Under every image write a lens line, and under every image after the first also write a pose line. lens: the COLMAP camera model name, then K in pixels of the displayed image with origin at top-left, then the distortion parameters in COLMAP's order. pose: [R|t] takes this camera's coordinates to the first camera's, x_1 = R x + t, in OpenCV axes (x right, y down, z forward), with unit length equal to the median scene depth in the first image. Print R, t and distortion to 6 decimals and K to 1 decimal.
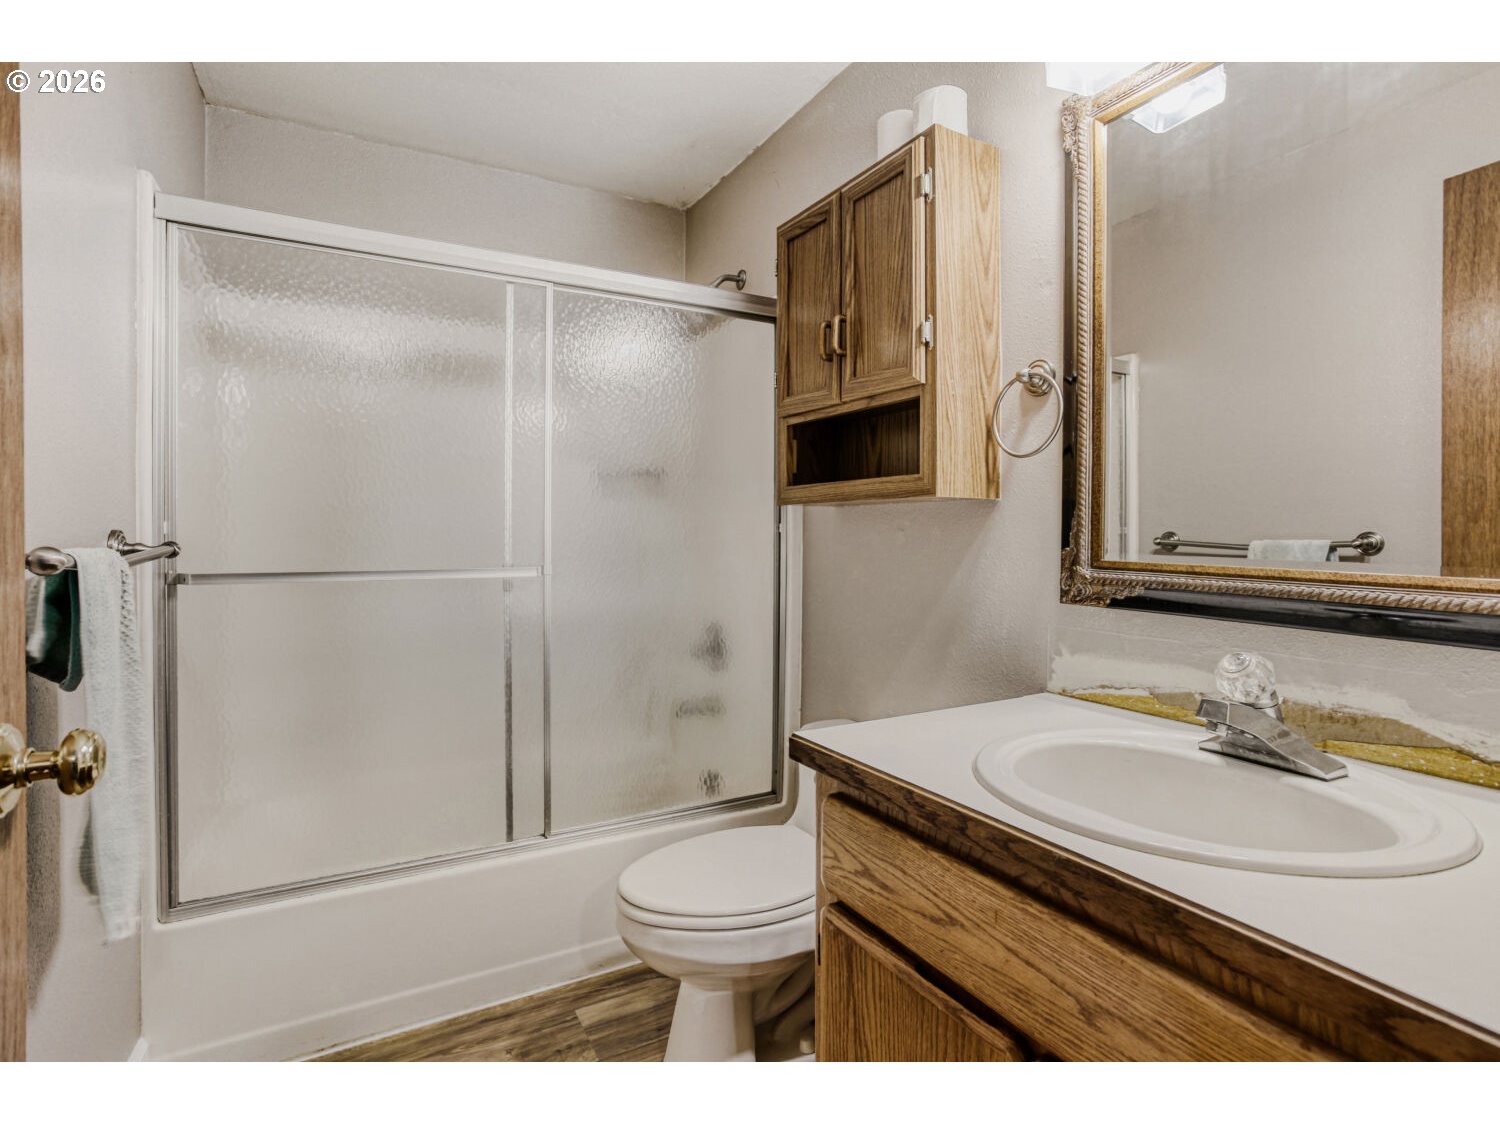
lens RADIAL K [[729.3, 0, 741.4], [0, 729.3, 553.7], [0, 0, 1]] dist [-0.050341, 0.021981]
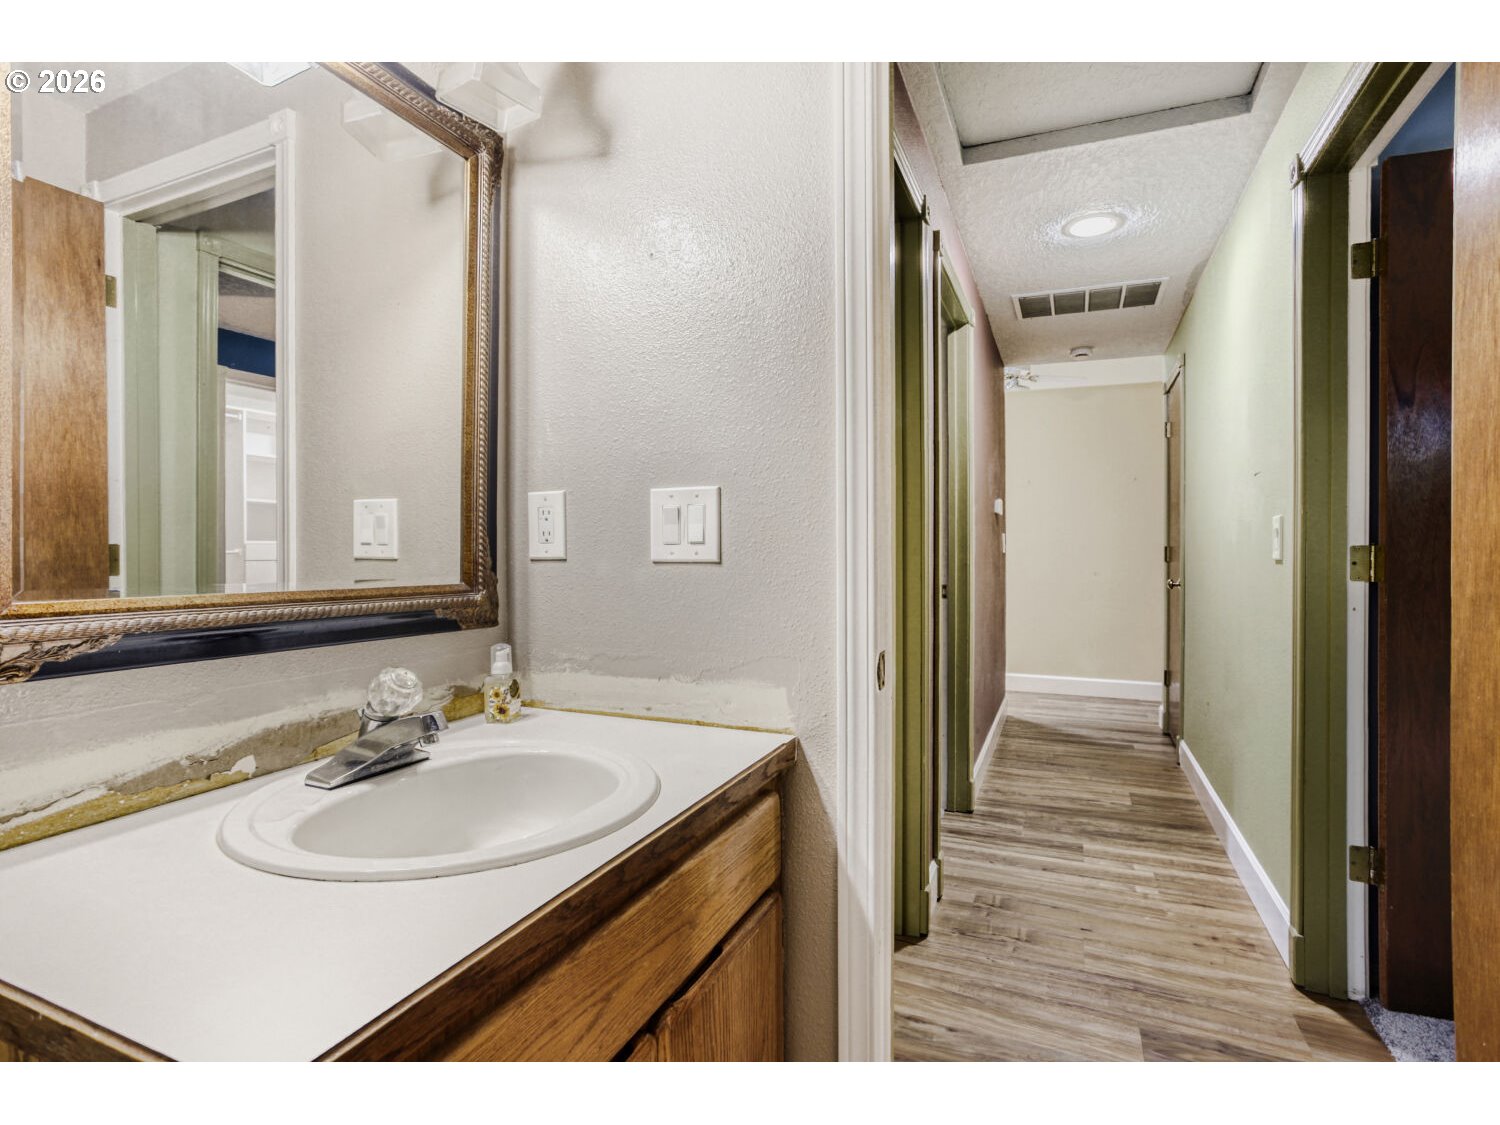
lens RADIAL K [[729.3, 0, 743.1], [0, 729.3, 554.5], [0, 0, 1]] dist [-0.050341, 0.021981]
pose [[-0.606217, -0.013762, 0.795181, -0.398816], [0.015897, 0.999441, 0.029416, -0.047642], [-0.795141, 0.030474, -0.605659, 1.095372]]
